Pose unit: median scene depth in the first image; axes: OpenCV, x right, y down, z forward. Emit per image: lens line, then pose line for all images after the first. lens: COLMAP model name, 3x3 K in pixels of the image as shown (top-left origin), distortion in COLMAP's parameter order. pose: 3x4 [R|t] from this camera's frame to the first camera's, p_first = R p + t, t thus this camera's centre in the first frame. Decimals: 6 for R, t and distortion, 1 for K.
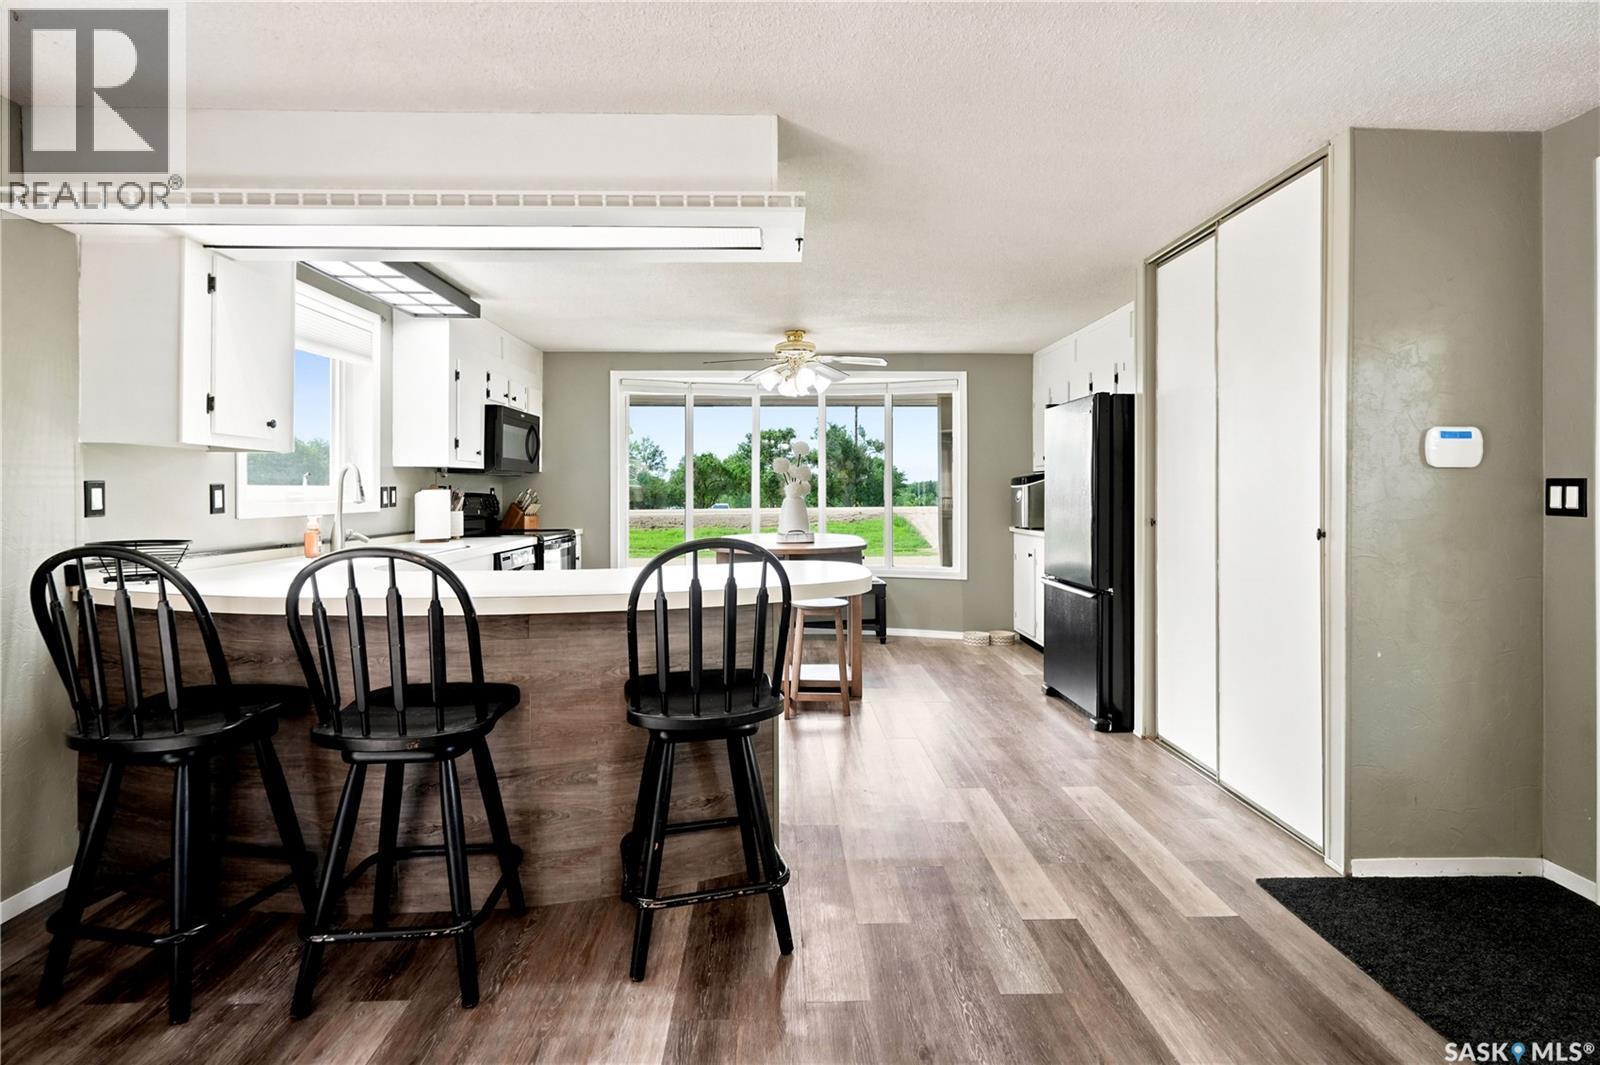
lens RADIAL K [[740.3, 0, 802.0], [0, 740.3, 489.1], [0, 0, 1]] dist [0.000393, -0.000140]
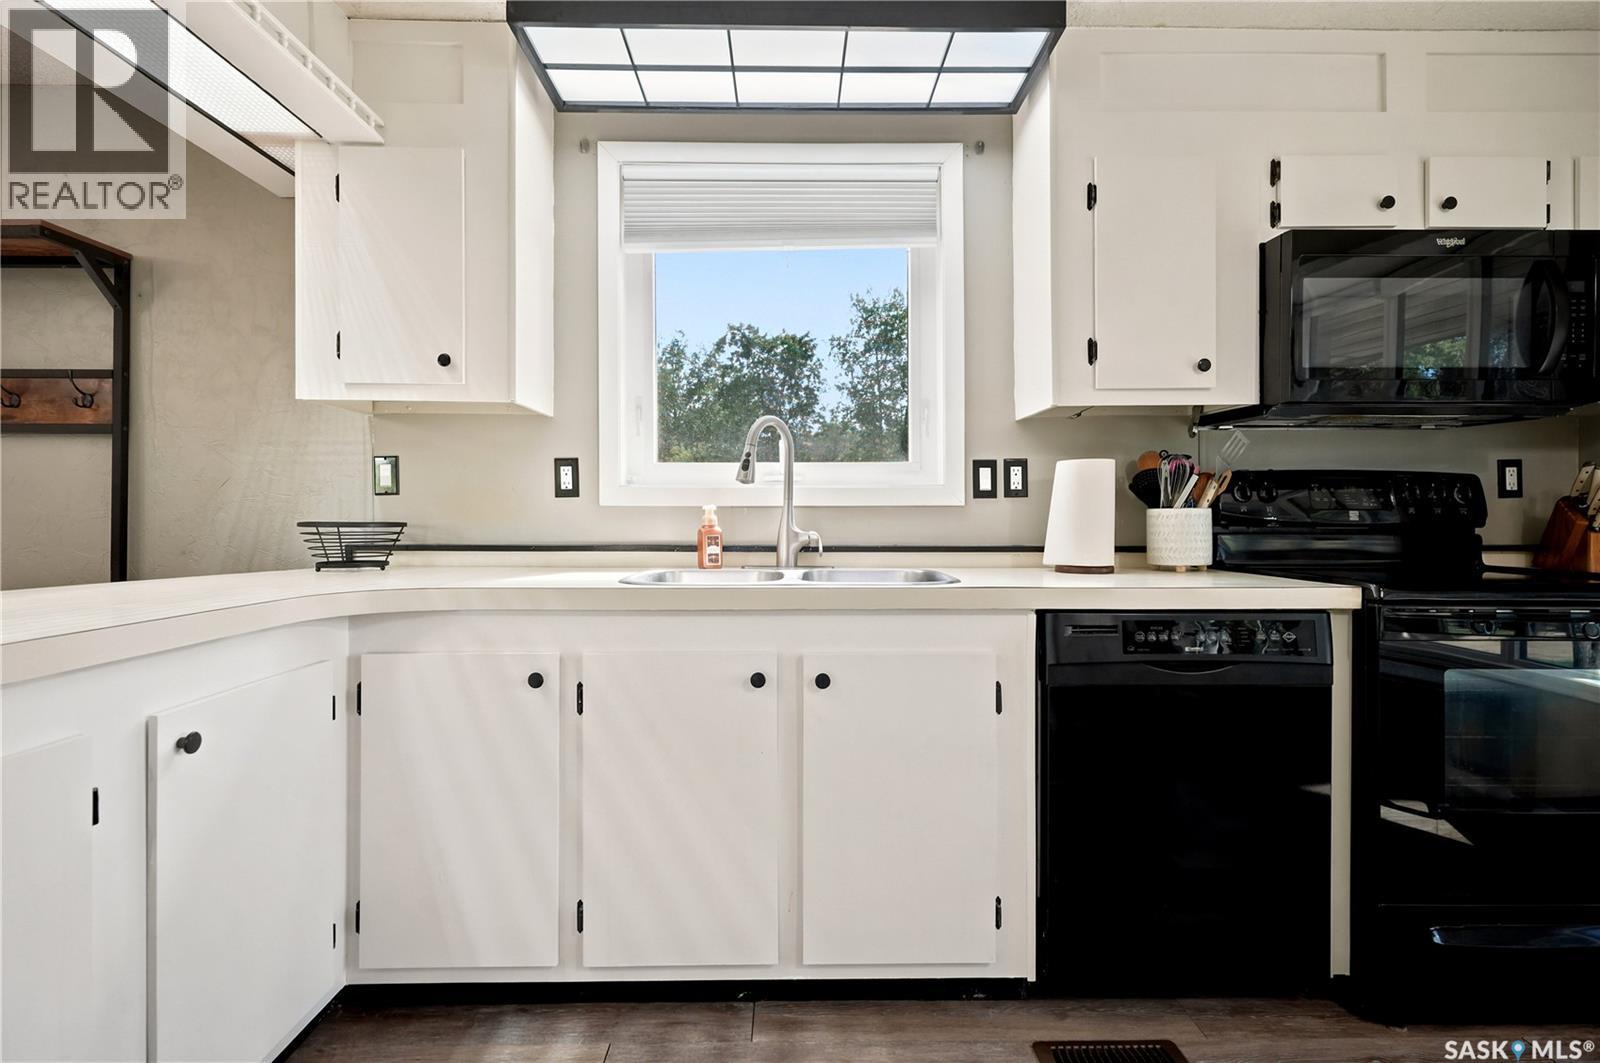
lens RADIAL K [[740.3, 0, 800.1], [0, 740.3, 514.3], [0, 0, 1]] dist [0.000393, -0.000140]
pose [[-0.022540, -0.001567, -0.999745, -0.026824], [0.004145, 0.999990, -0.001661, 0.039654], [0.999737, -0.004181, -0.022534, 0.937649]]
